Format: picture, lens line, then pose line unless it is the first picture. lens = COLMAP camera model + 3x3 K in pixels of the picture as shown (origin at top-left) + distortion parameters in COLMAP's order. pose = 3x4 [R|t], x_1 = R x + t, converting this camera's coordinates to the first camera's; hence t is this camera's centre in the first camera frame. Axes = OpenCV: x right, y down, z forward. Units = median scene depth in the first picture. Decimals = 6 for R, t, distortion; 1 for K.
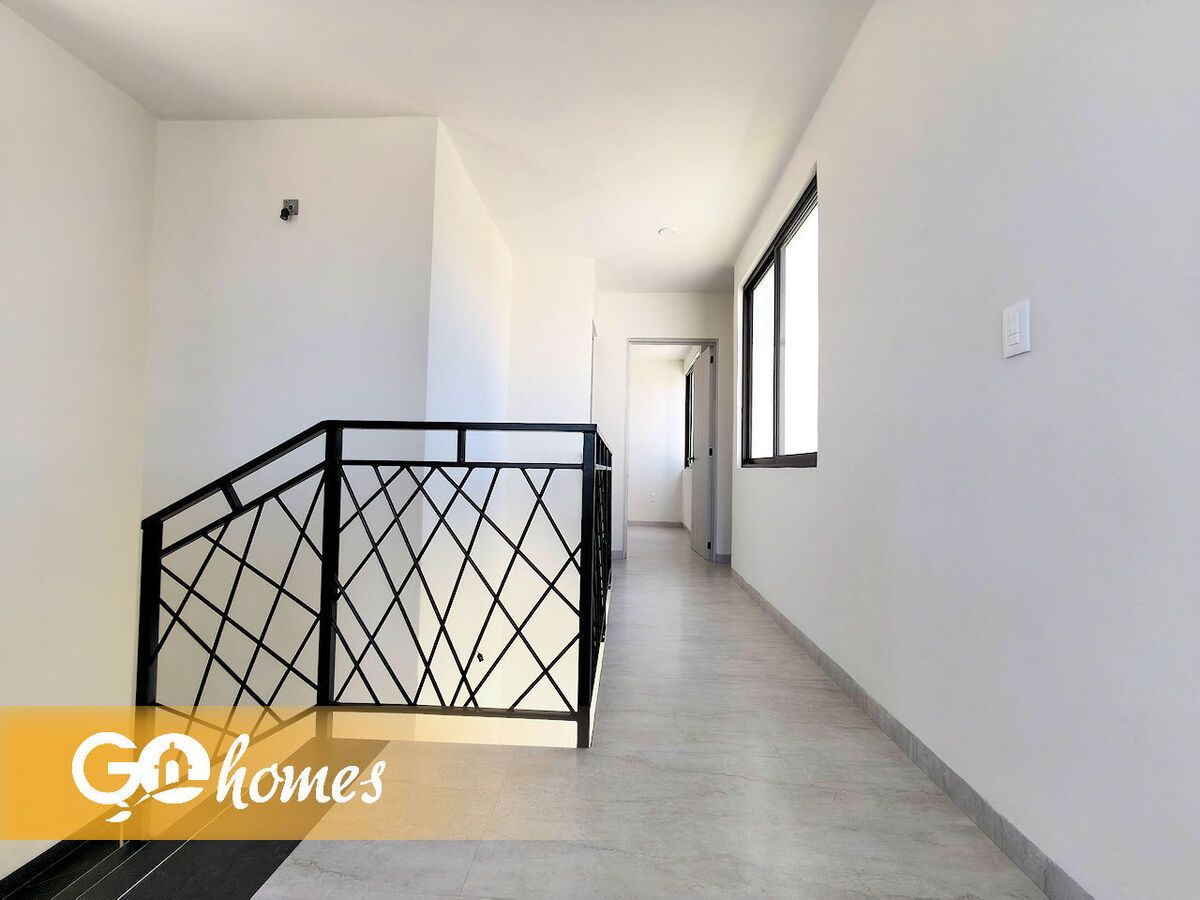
lens RADIAL K [[540.2, 0, 601.7], [0, 540.2, 451.8], [0, 0, 1]] dist [-0.006917, 0.004671]
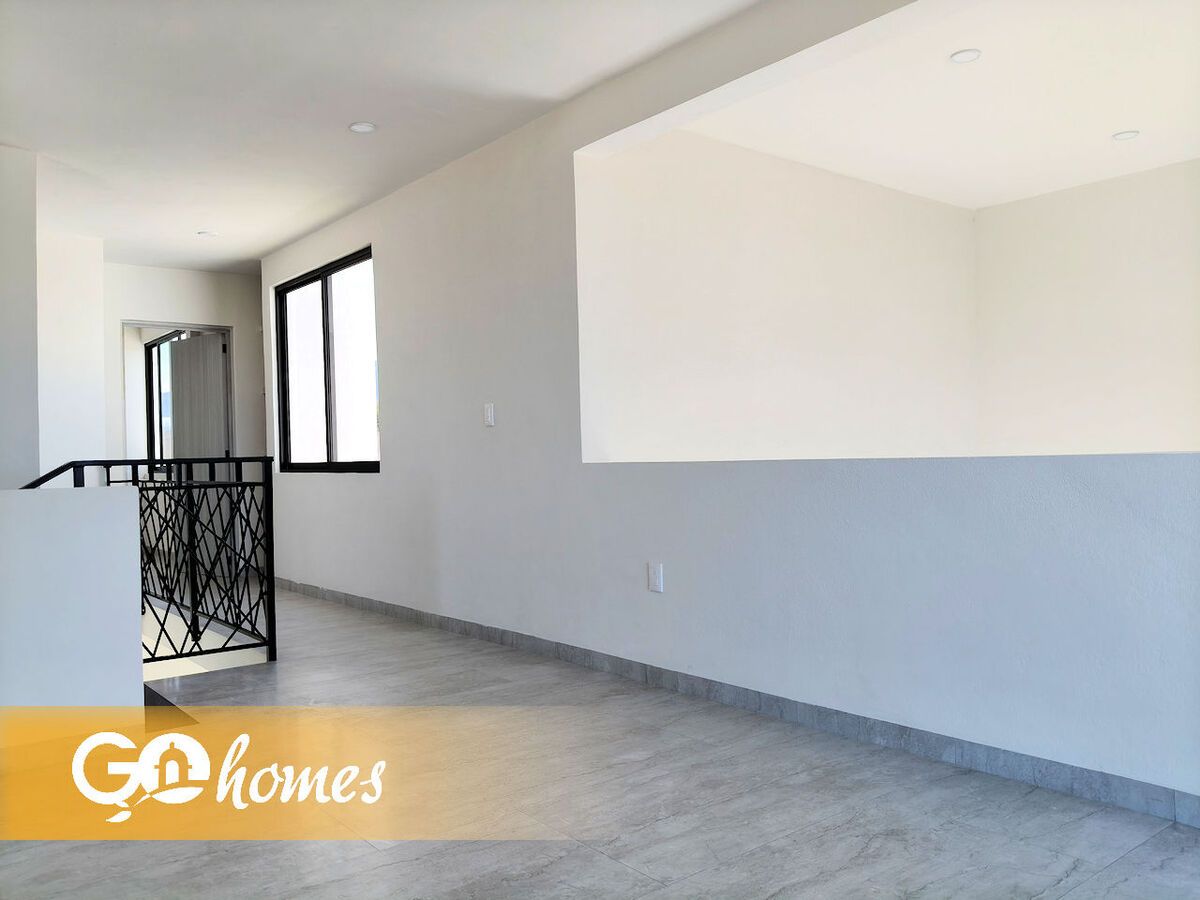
lens RADIAL K [[932.3, 0, 600.0], [0, 932.3, 450.0], [0, 0, 1]] dist [-0.001175, -0.002065]
pose [[0.746628, -0.035363, 0.664302, -0.670562], [0.021387, 0.999346, 0.029161, -0.076515], [-0.664898, -0.007565, 0.746896, -1.004379]]
